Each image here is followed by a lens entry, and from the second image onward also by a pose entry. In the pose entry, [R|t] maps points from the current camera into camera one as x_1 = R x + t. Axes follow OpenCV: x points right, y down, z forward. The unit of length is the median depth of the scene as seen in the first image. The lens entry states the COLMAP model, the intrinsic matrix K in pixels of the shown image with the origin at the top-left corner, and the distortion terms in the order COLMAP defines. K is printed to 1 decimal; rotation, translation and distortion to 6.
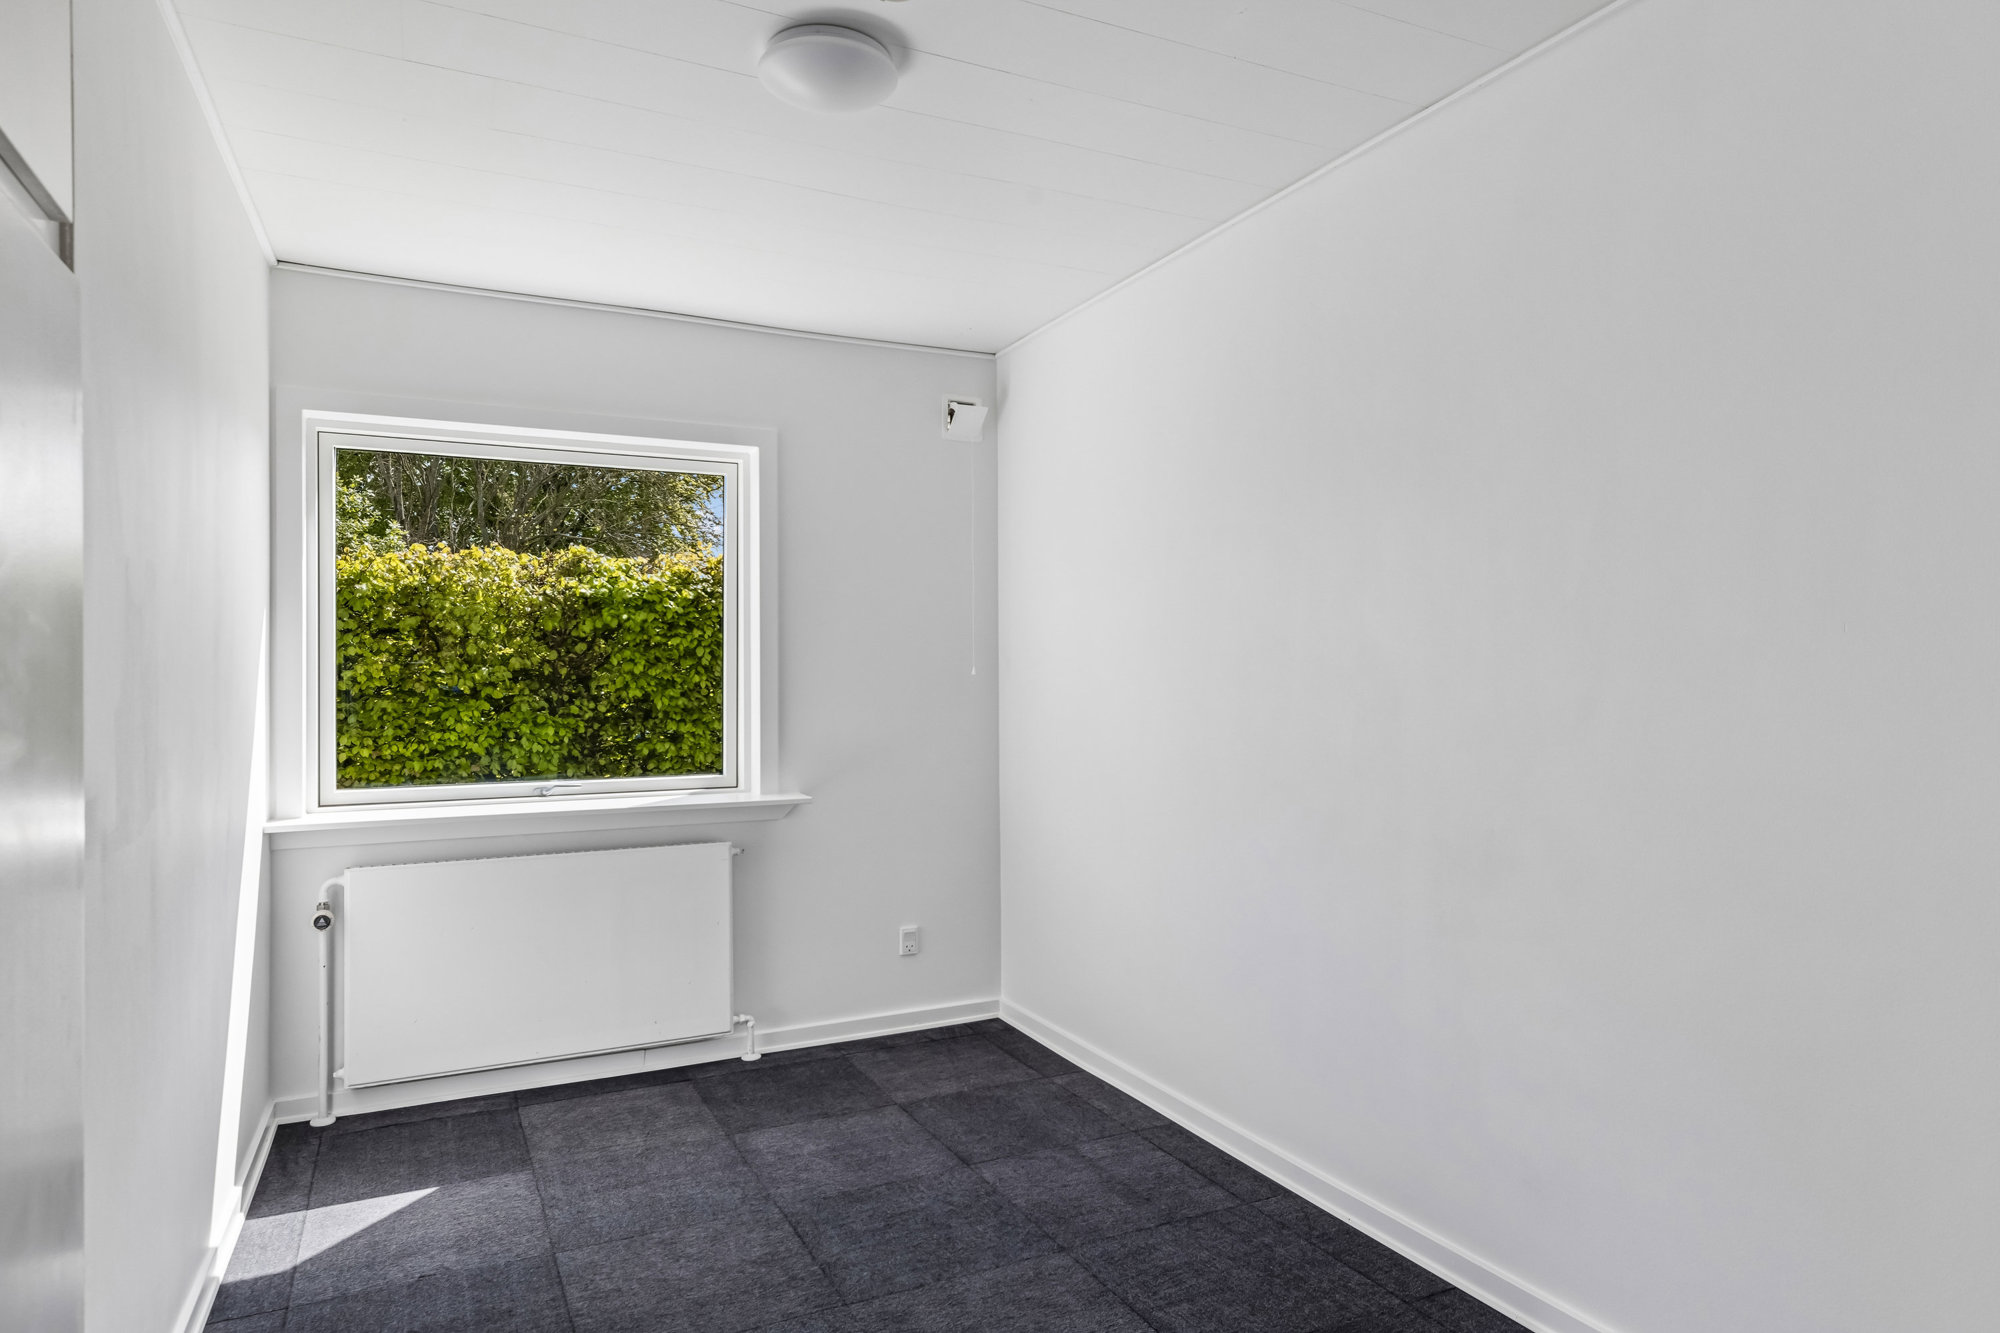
lens RADIAL K [[1164.2, 0, 1012.4], [0, 1164.2, 664.6], [0, 0, 1]] dist [0.013963, -0.003960]
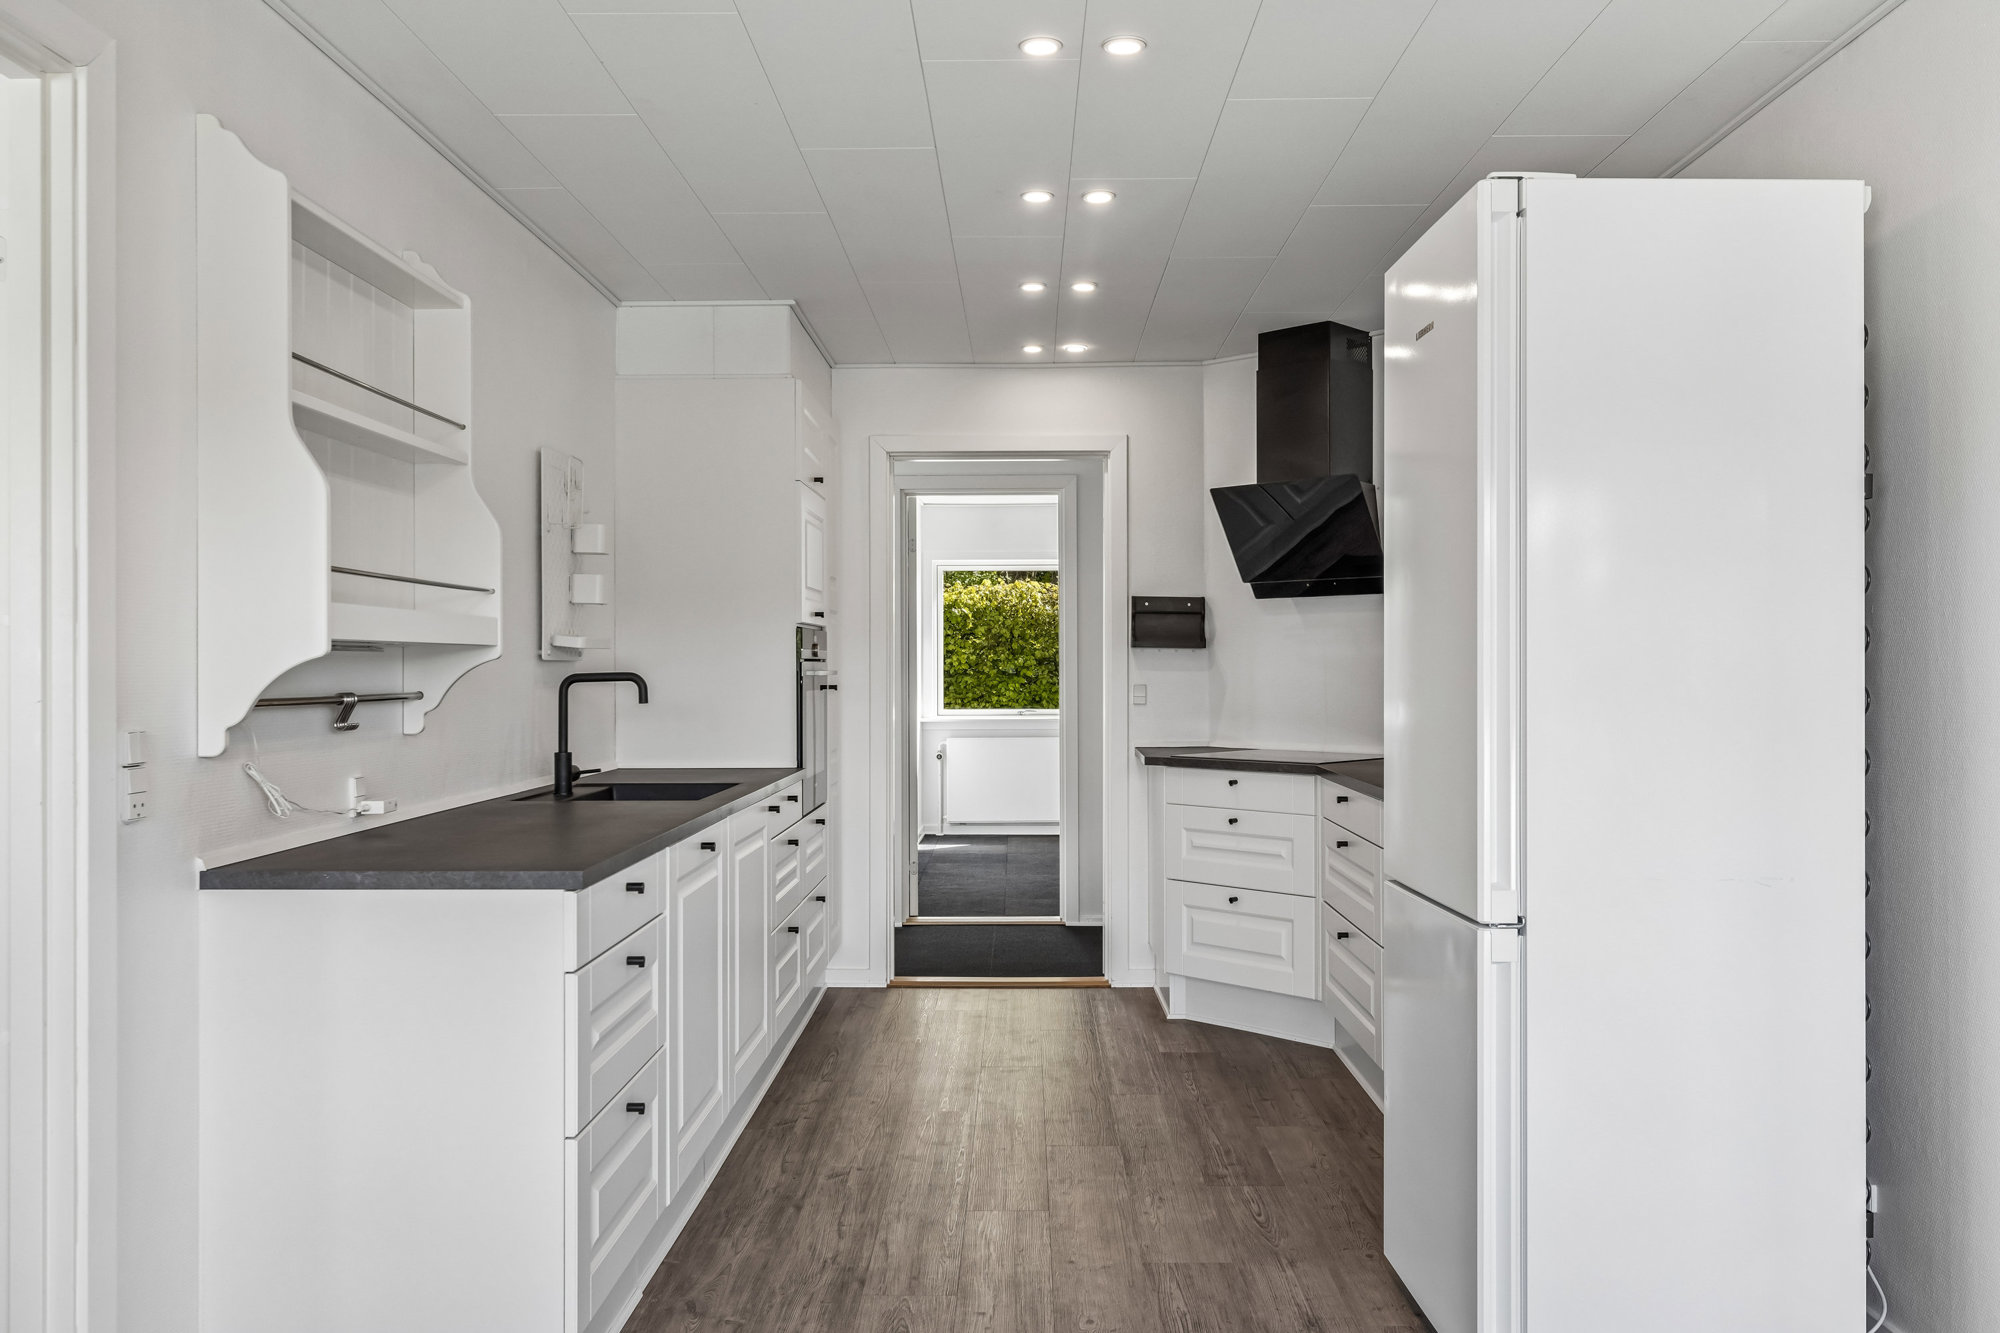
lens RADIAL K [[1552.1, 0, 1002.0], [0, 1552.1, 663.1], [0, 0, 1]] dist [0.007395, 0.004722]
pose [[0.884193, 0.007242, -0.467066, 0.539190], [0.002426, 0.999795, 0.020095, -0.033213], [0.467116, -0.018901, 0.883994, -0.933745]]
